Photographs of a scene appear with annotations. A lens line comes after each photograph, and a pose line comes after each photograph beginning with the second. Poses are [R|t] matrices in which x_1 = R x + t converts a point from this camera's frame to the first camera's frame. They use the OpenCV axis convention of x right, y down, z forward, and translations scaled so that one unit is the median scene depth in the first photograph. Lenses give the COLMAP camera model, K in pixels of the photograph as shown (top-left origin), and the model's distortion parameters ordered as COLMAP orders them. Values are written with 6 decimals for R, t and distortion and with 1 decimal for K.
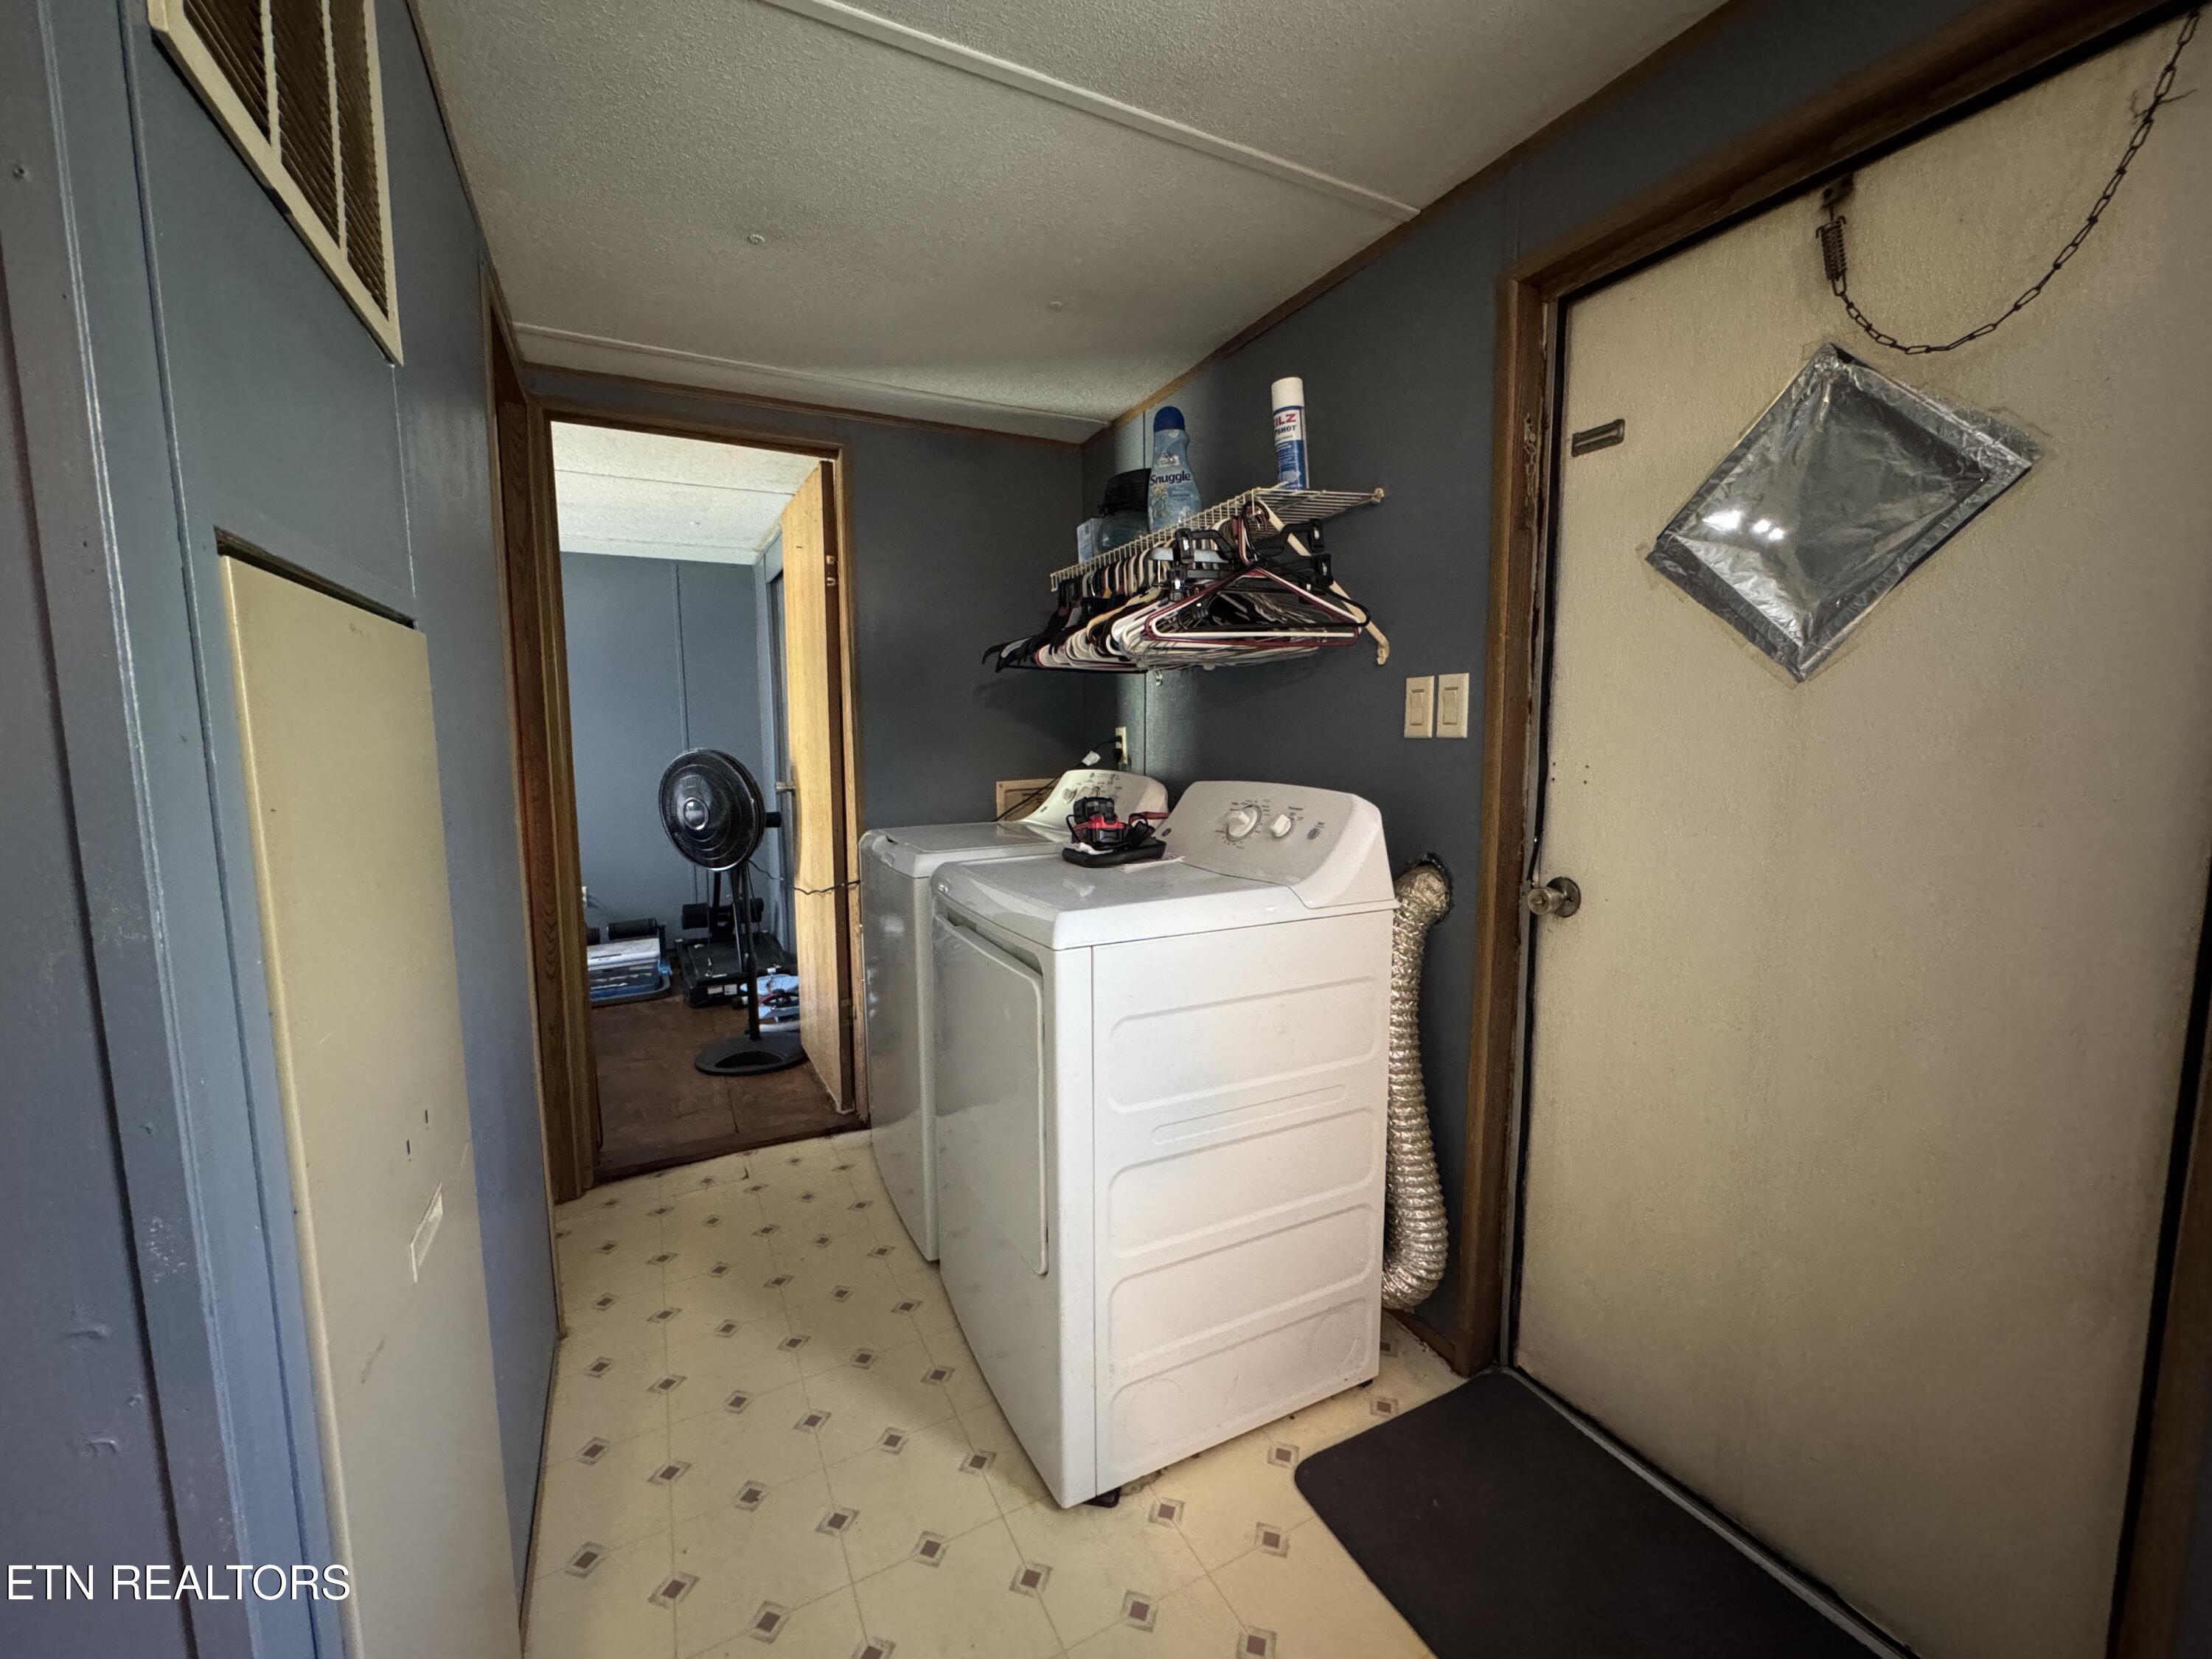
lens RADIAL K [[882.1, 0, 1104.2], [0, 882.1, 831.4], [0, 0, 1]] dist [-0.000520, -0.000006]
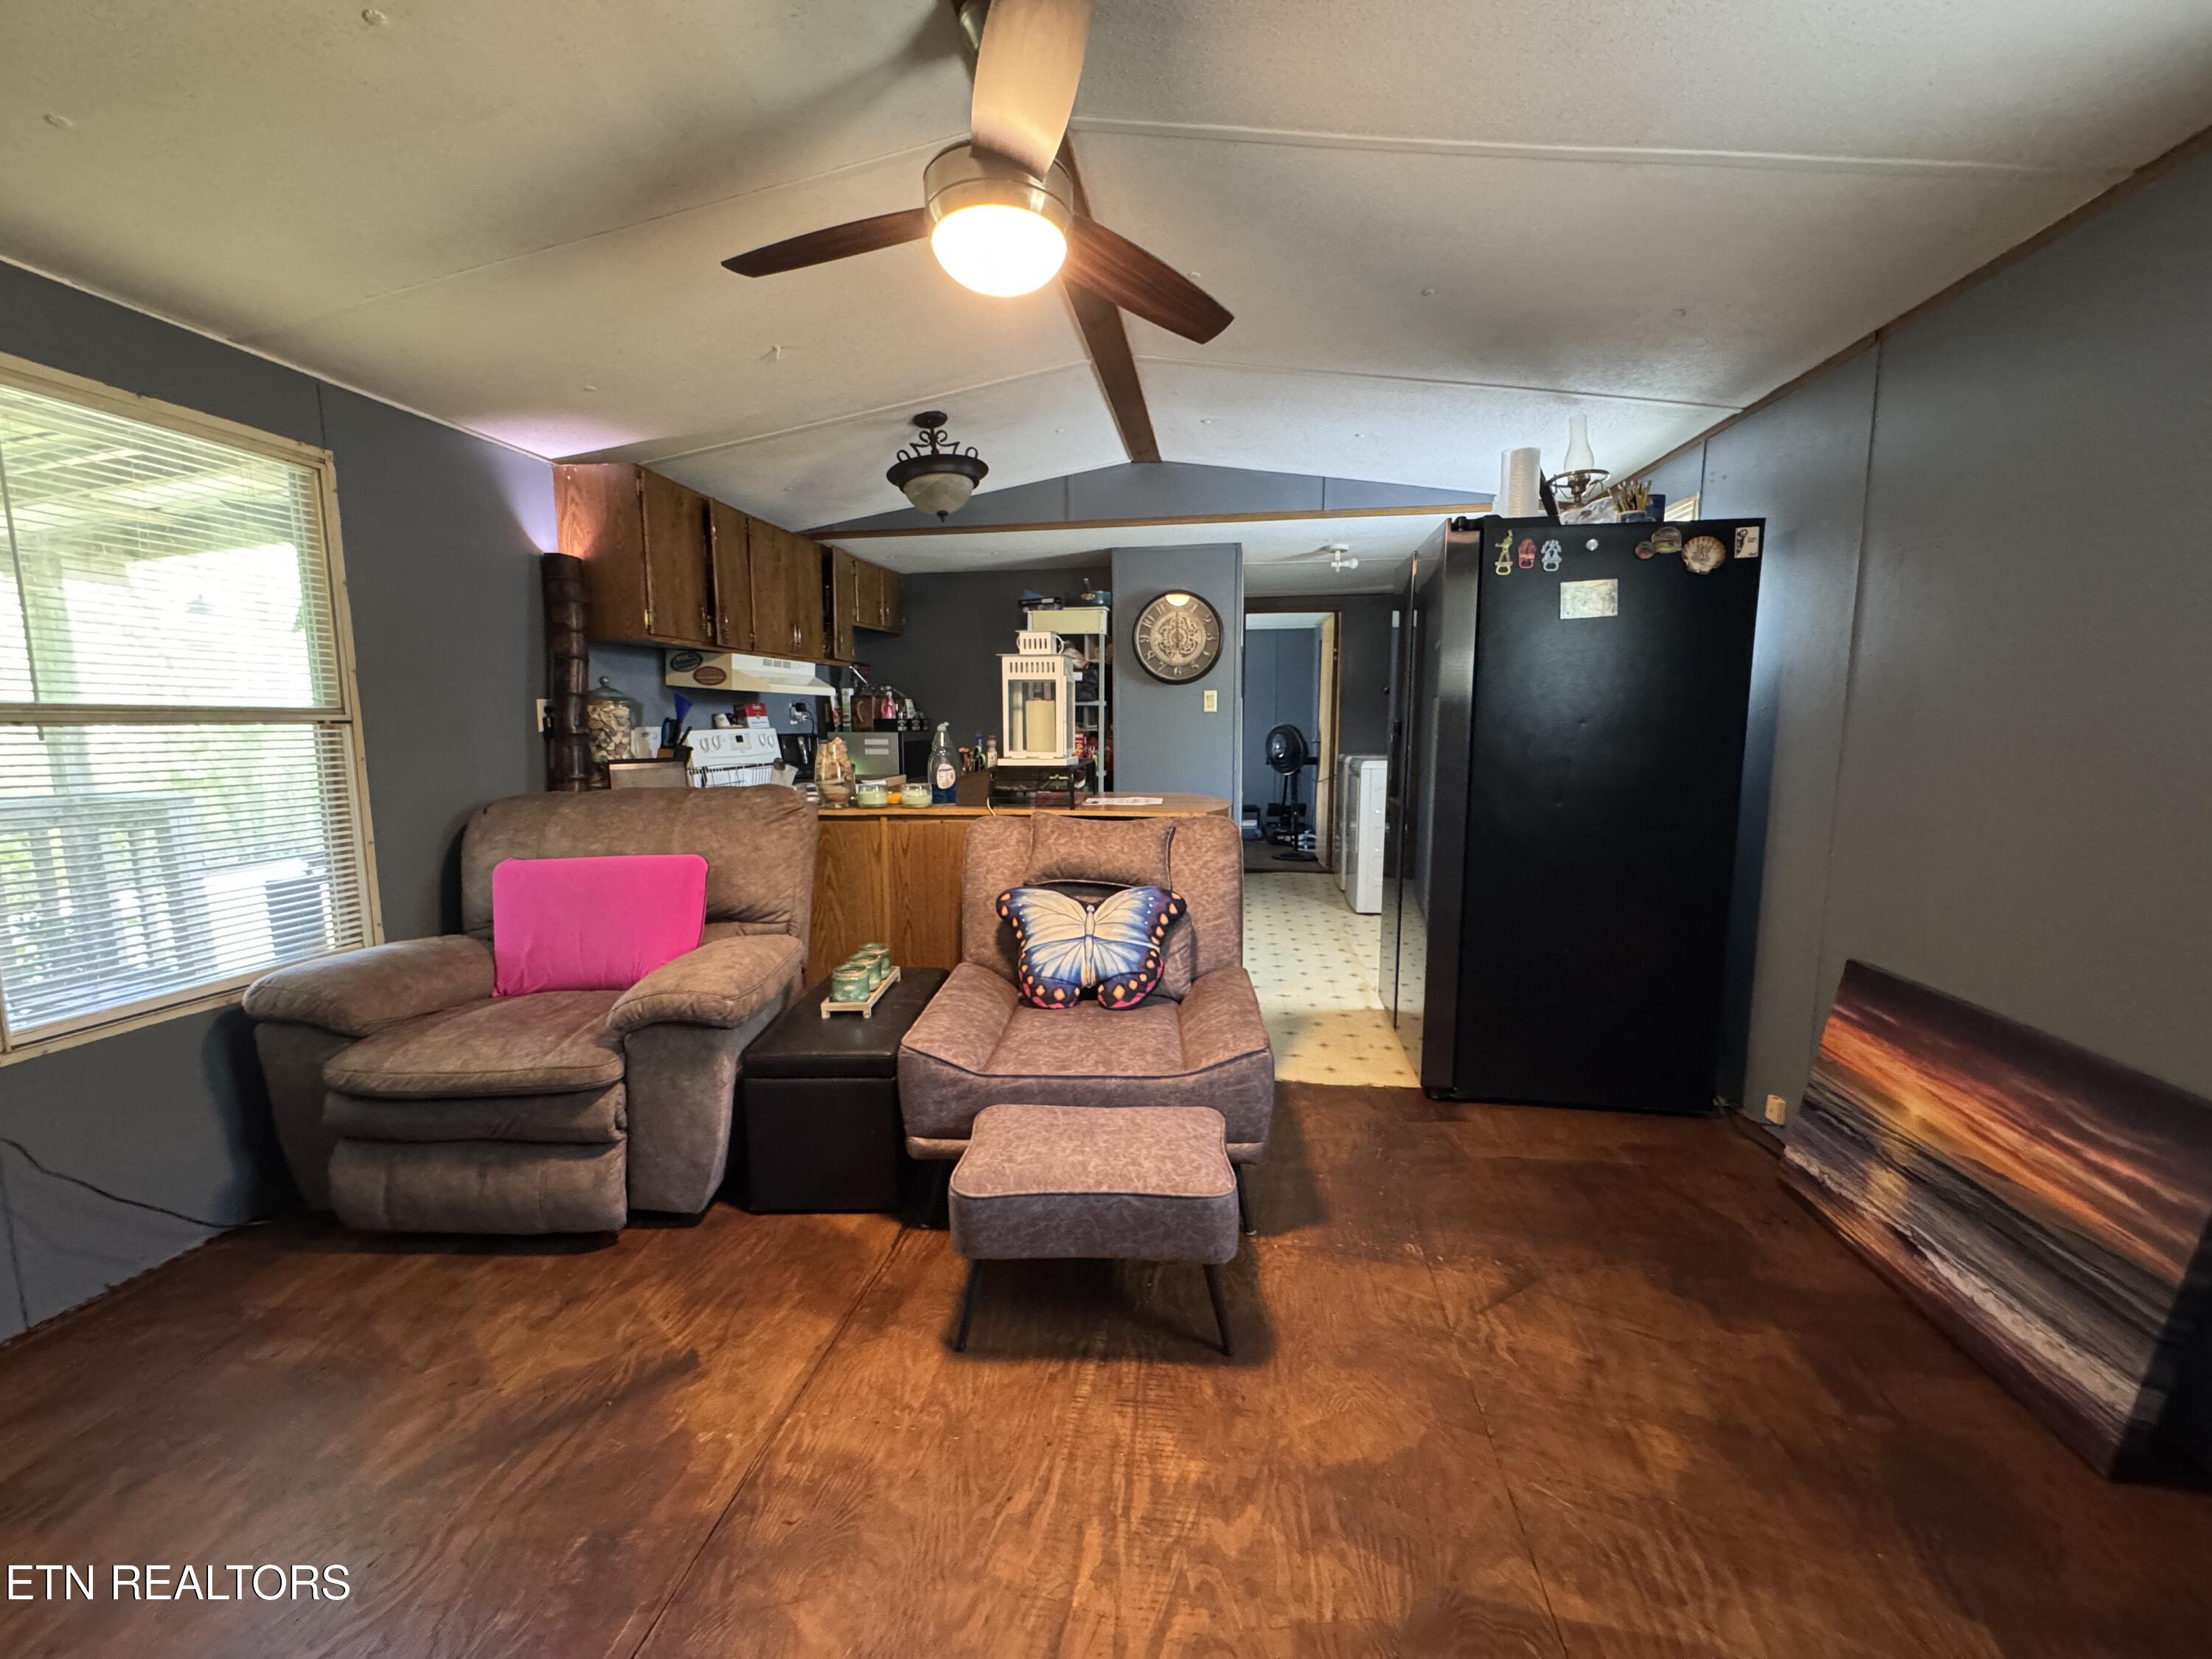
lens RADIAL K [[882.1, 0, 1106.8], [0, 882.1, 825.2], [0, 0, 1]] dist [-0.000520, -0.000006]
pose [[0.817967, 0.067863, -0.571248, 0.528960], [-0.057093, 0.997691, 0.036773, 0.117915], [0.572424, 0.002535, 0.819954, -1.219001]]
